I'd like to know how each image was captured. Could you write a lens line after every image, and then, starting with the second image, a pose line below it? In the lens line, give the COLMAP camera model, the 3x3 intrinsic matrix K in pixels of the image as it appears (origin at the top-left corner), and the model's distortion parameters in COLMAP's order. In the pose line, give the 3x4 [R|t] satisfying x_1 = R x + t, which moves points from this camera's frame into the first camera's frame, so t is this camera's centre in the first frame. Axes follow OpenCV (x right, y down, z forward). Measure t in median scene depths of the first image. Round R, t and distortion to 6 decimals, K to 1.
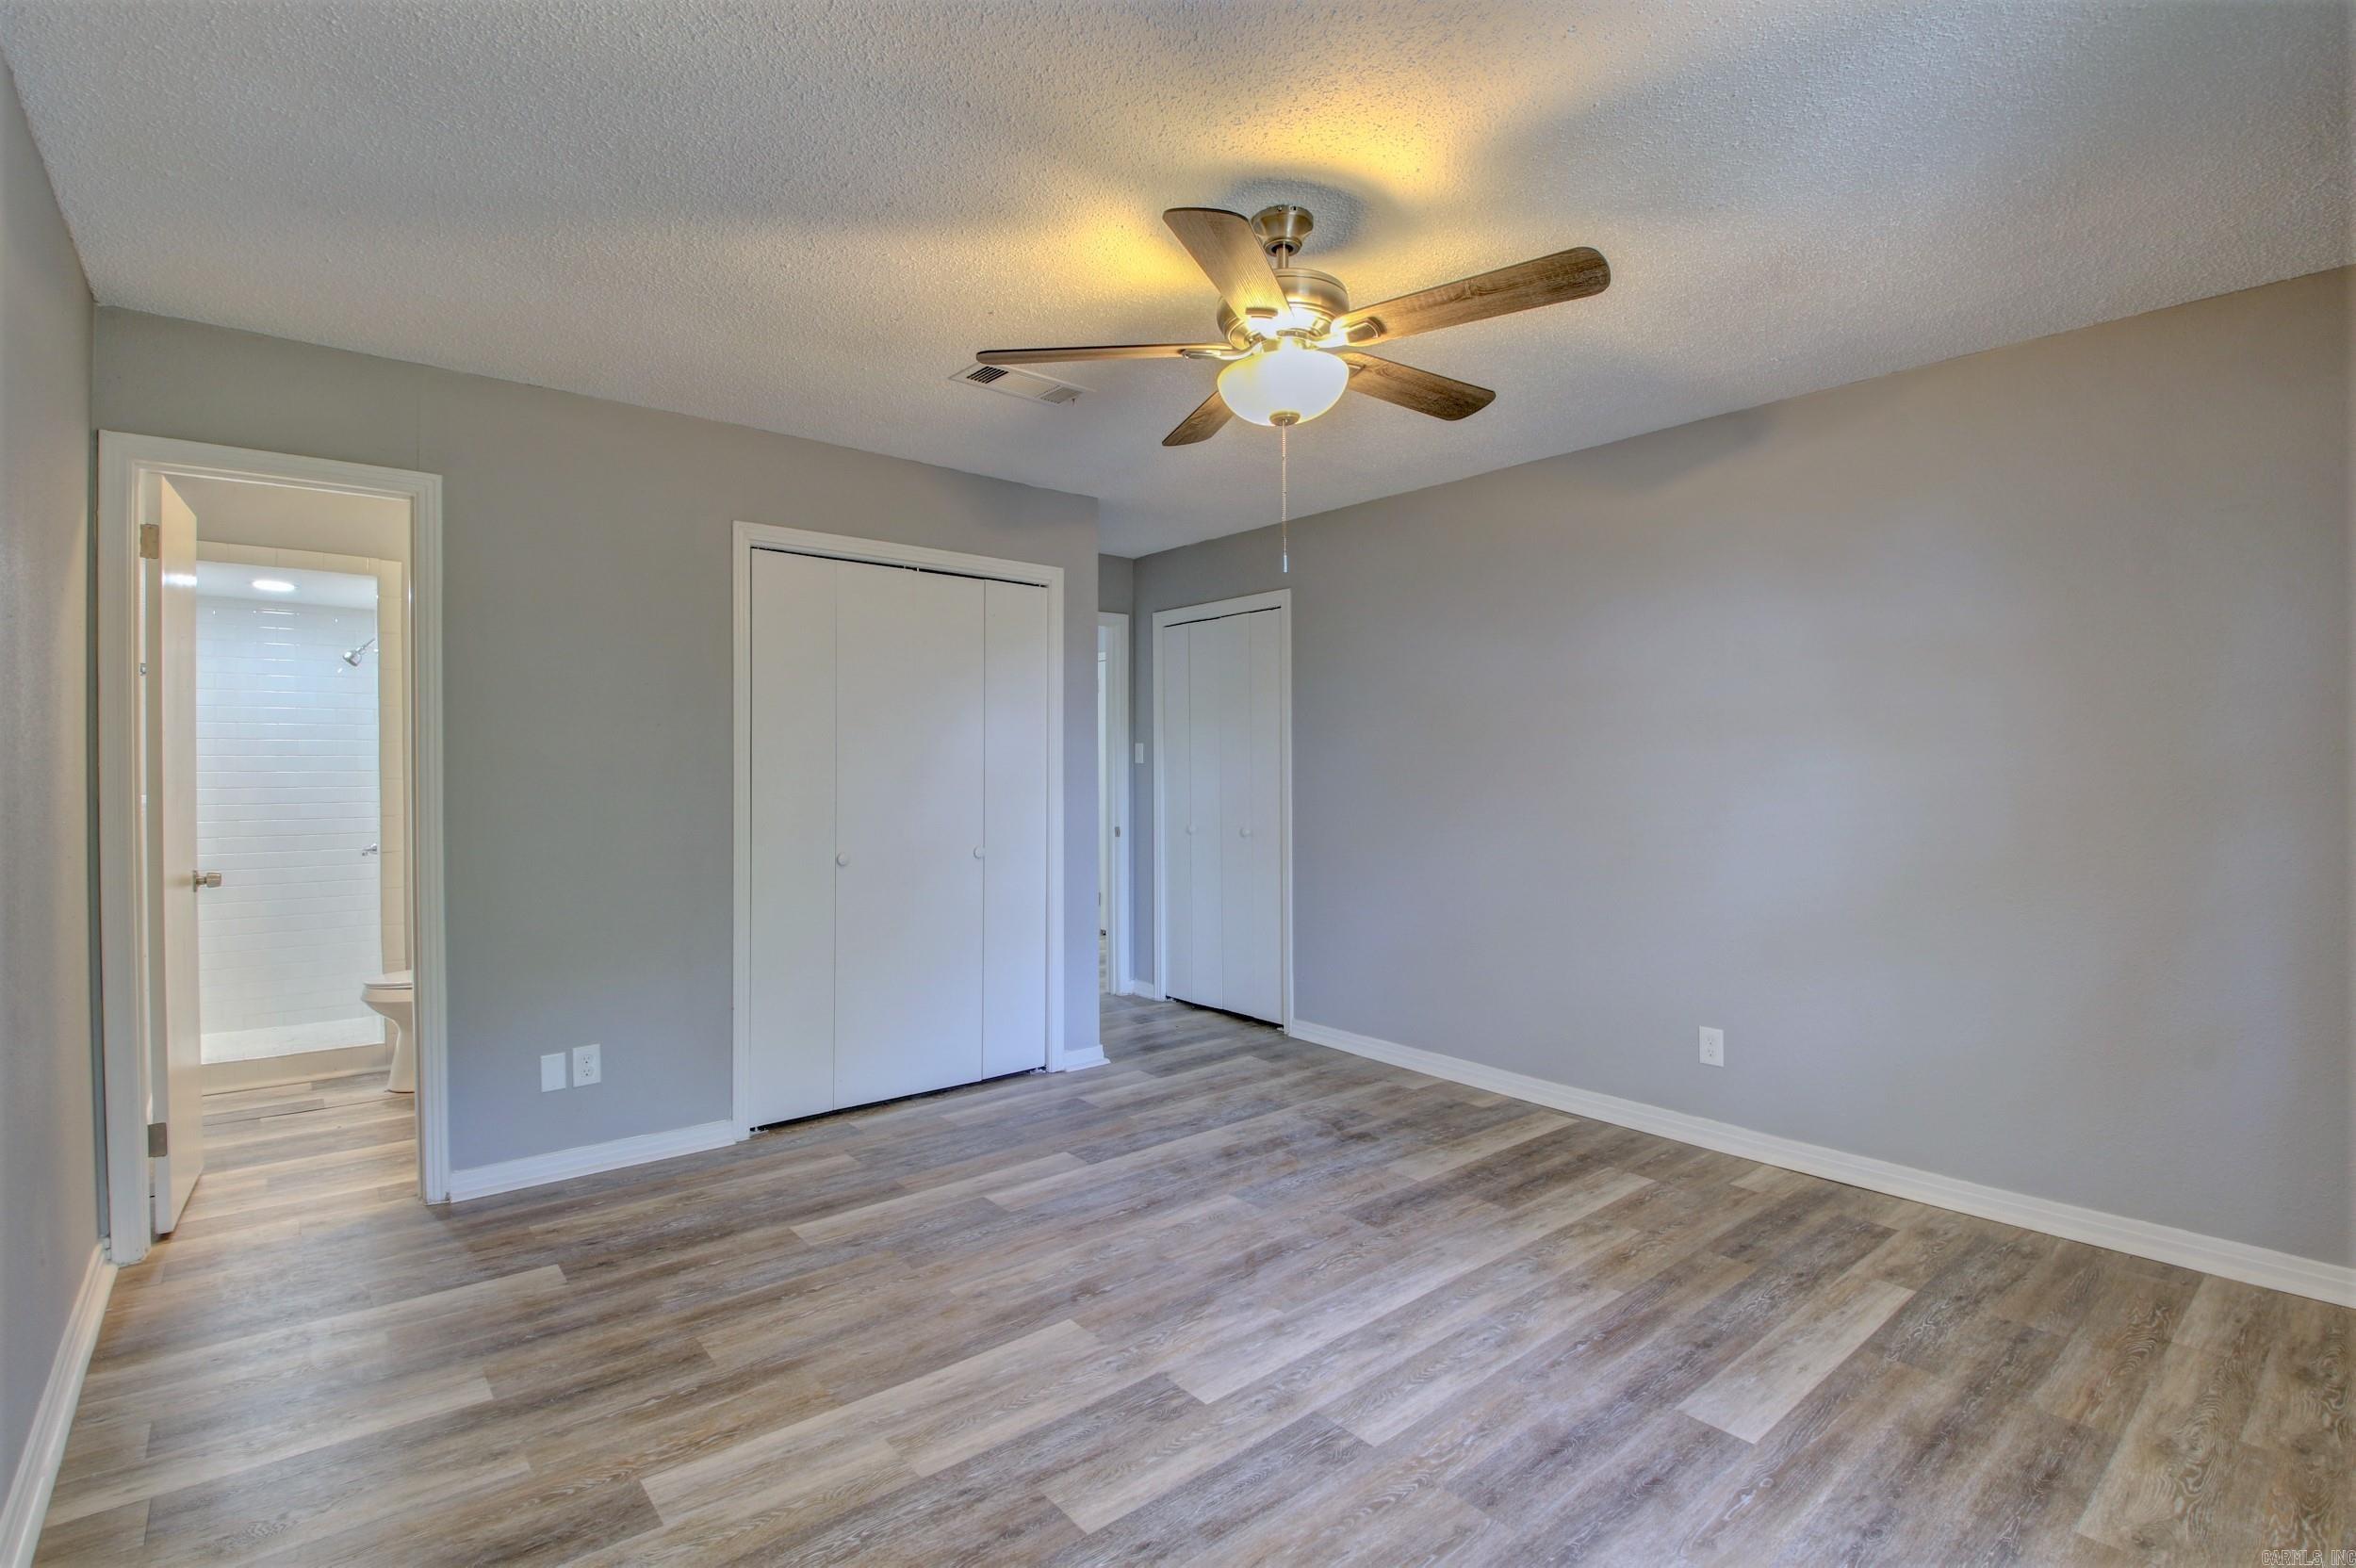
lens RADIAL K [[1101.7, 0, 1184.4], [0, 1101.7, 781.2], [0, 0, 1]] dist [-0.015066, -0.005923]
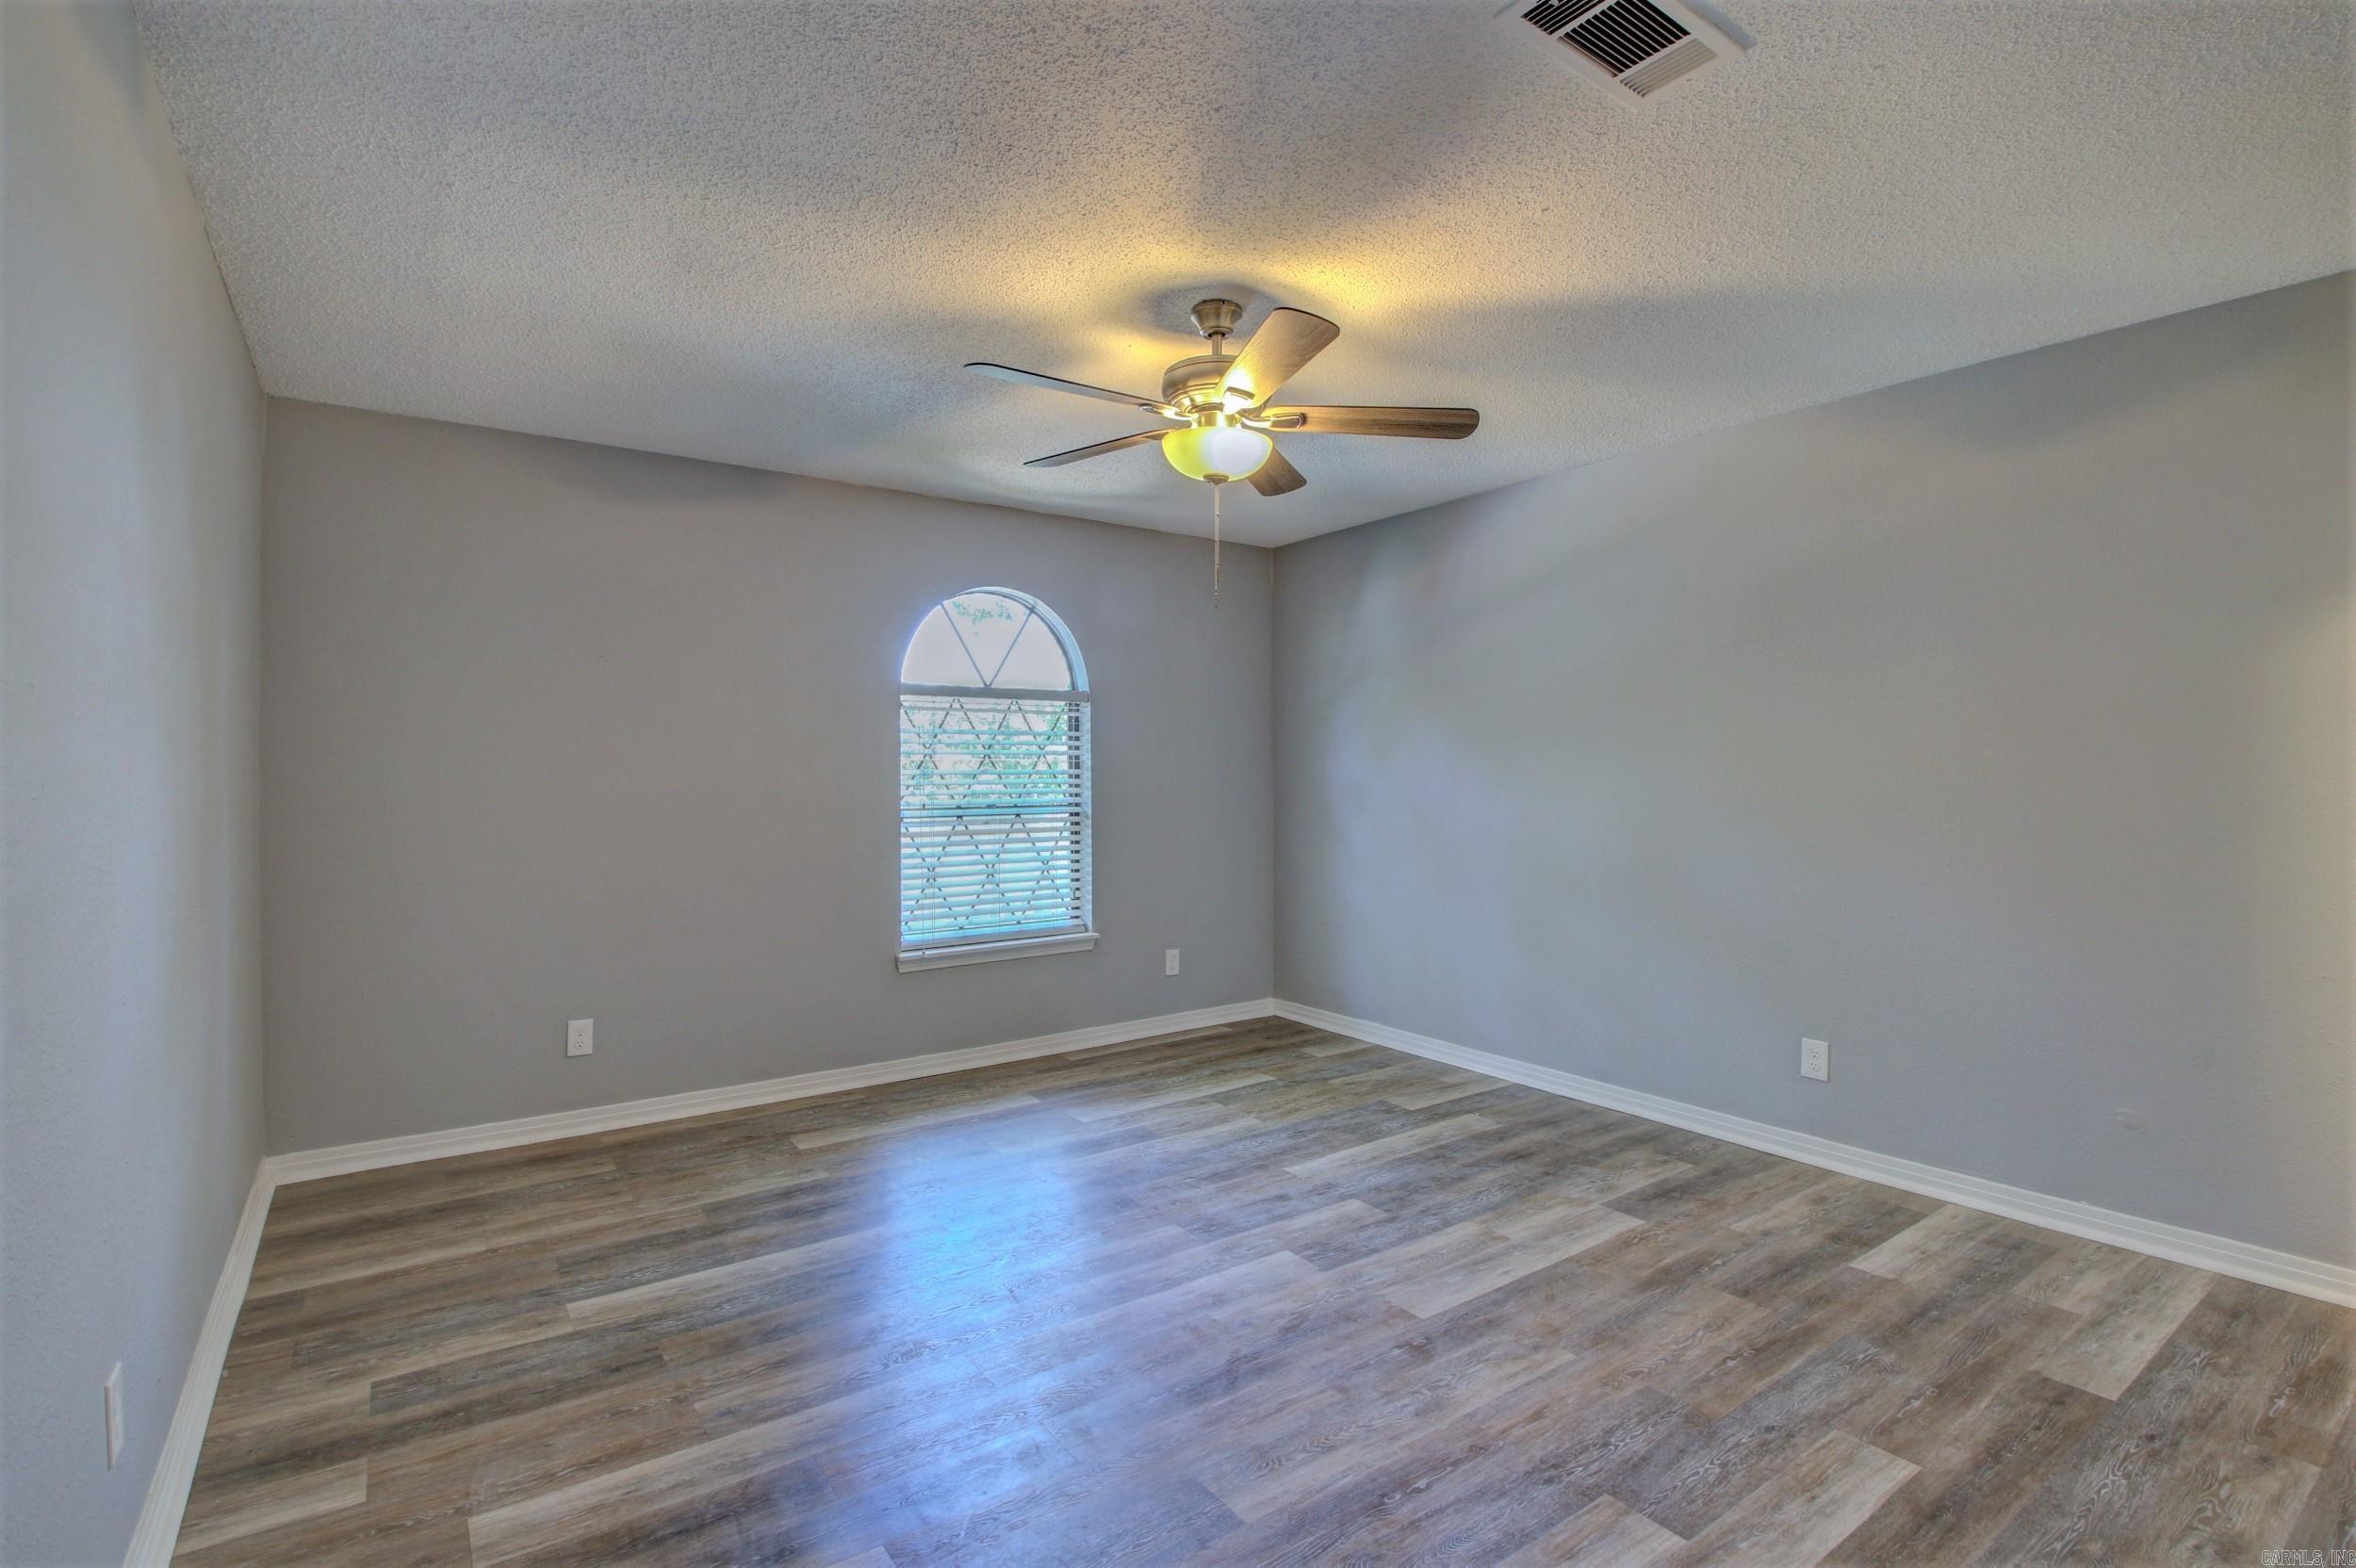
lens RADIAL K [[1101.7, 0, 1178.2], [0, 1101.7, 774.5], [0, 0, 1]] dist [-0.015066, -0.005923]
pose [[-0.996749, 0.004885, 0.080419, 0.036254], [0.005578, 0.999949, 0.008404, -0.019389], [-0.080373, 0.008825, -0.996726, 2.029312]]
